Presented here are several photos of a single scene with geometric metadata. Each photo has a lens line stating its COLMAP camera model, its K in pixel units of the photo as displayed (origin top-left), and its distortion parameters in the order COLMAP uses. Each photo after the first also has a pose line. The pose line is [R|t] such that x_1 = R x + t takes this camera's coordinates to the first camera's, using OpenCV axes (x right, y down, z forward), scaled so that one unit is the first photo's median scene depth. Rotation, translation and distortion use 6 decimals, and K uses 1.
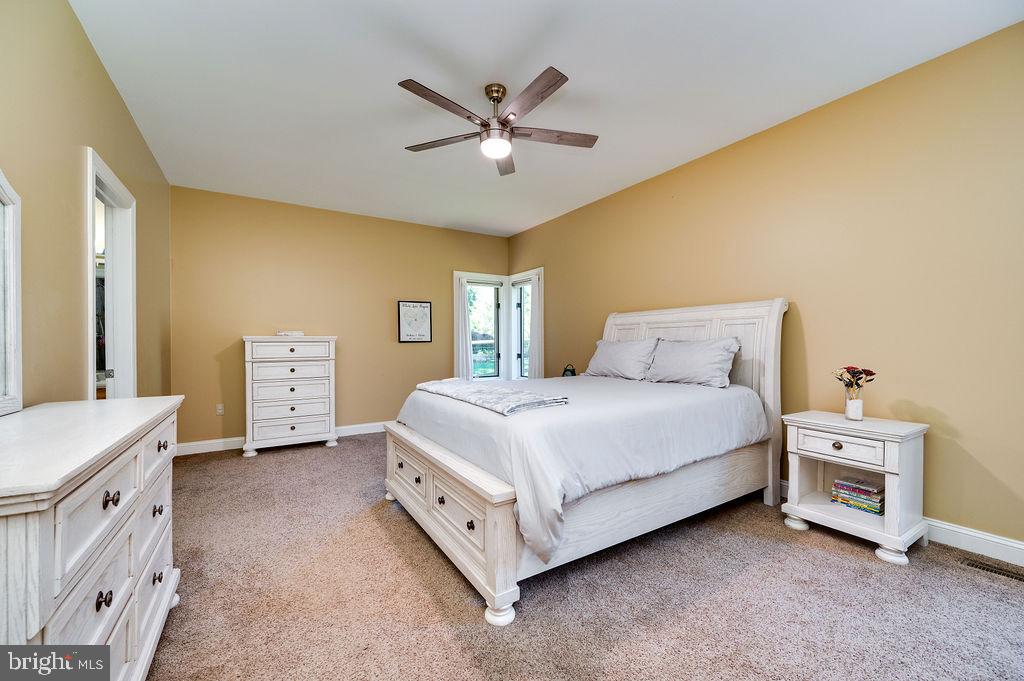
lens RADIAL K [[410.5, 0, 526.7], [0, 410.5, 344.8], [0, 0, 1]] dist [0.000103, 0.000087]
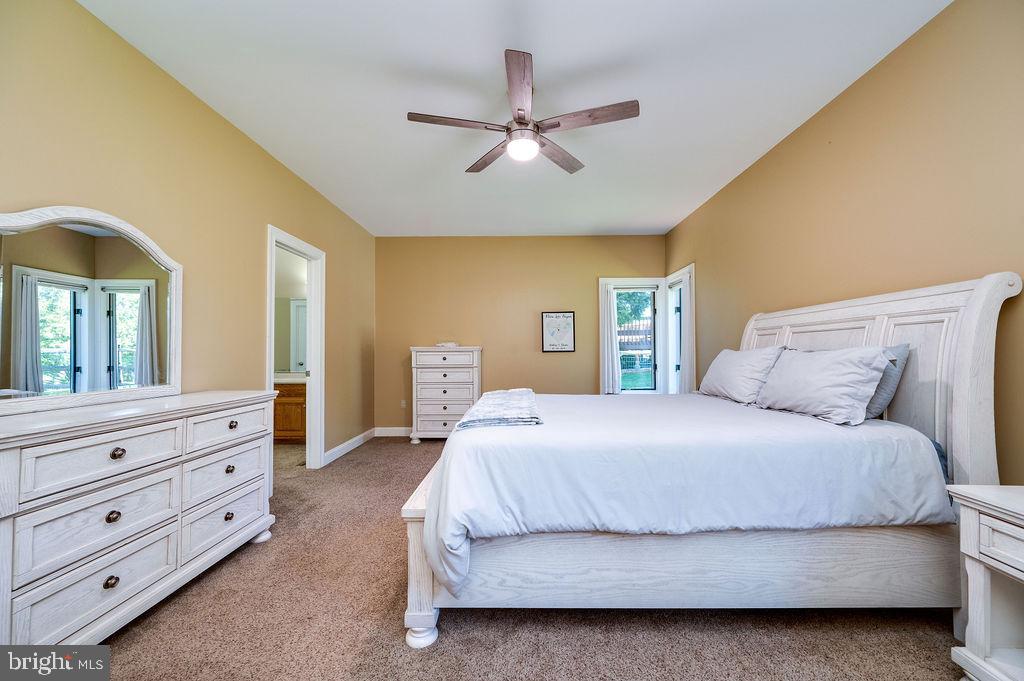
lens RADIAL K [[410.5, 0, 519.1], [0, 410.5, 345.5], [0, 0, 1]] dist [0.000103, 0.000087]
pose [[0.832471, -0.008461, -0.554004, 0.370253], [-0.002671, 0.999810, -0.019284, -0.003814], [0.554062, 0.017533, 0.832290, 0.173683]]
